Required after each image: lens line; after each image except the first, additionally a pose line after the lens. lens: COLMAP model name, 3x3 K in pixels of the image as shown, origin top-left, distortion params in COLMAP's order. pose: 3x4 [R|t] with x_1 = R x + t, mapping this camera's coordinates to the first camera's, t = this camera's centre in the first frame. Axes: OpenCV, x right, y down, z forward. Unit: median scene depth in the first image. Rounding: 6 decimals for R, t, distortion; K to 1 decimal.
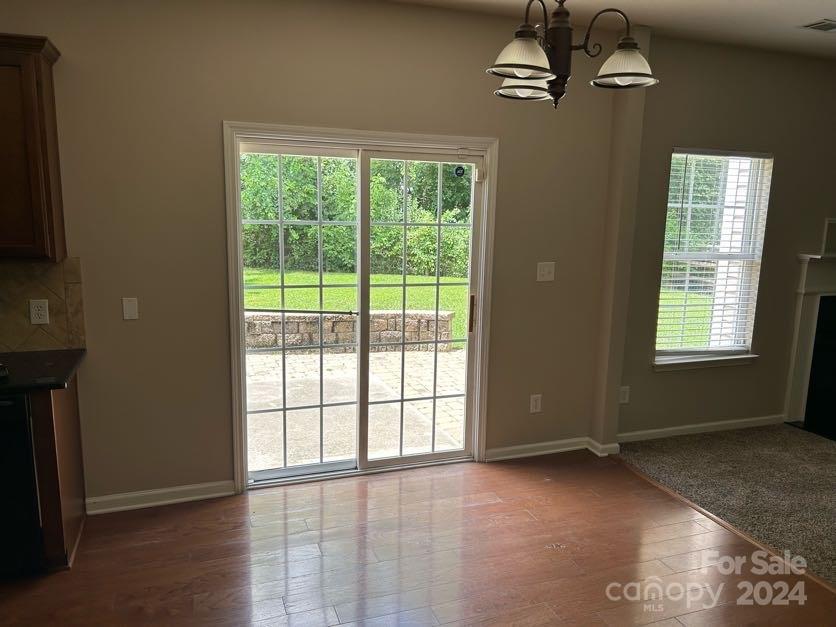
lens RADIAL K [[627.9, 0, 417.9], [0, 627.9, 309.0], [0, 0, 1]] dist [-0.001532, -0.001101]
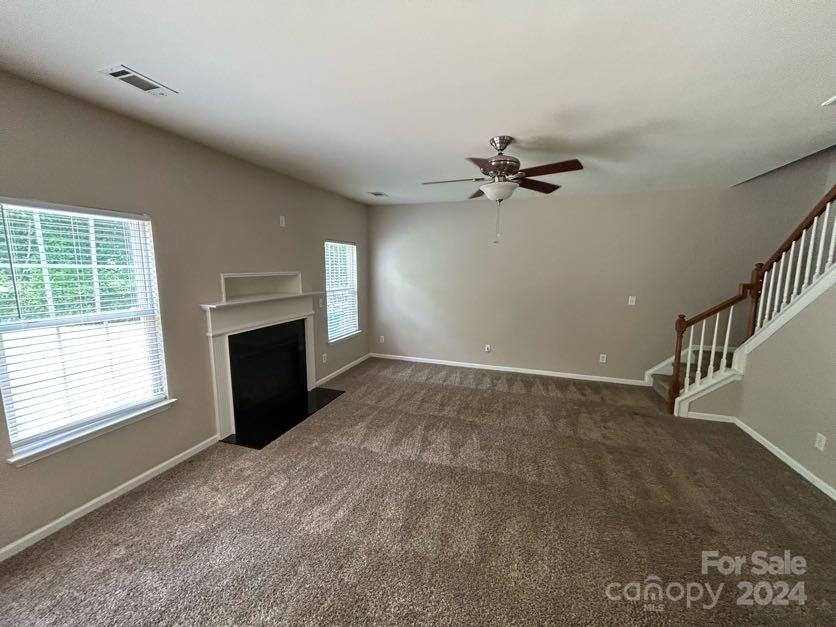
lens RADIAL K [[334.6, 0, 418.0], [0, 334.6, 313.5], [0, 0, 1]] dist [0.000260, 0.000208]
pose [[0.609288, -0.130194, 0.782187, 0.364399], [0.146098, 0.987973, 0.050643, -0.043614], [-0.779374, 0.083419, 0.620982, 0.289324]]
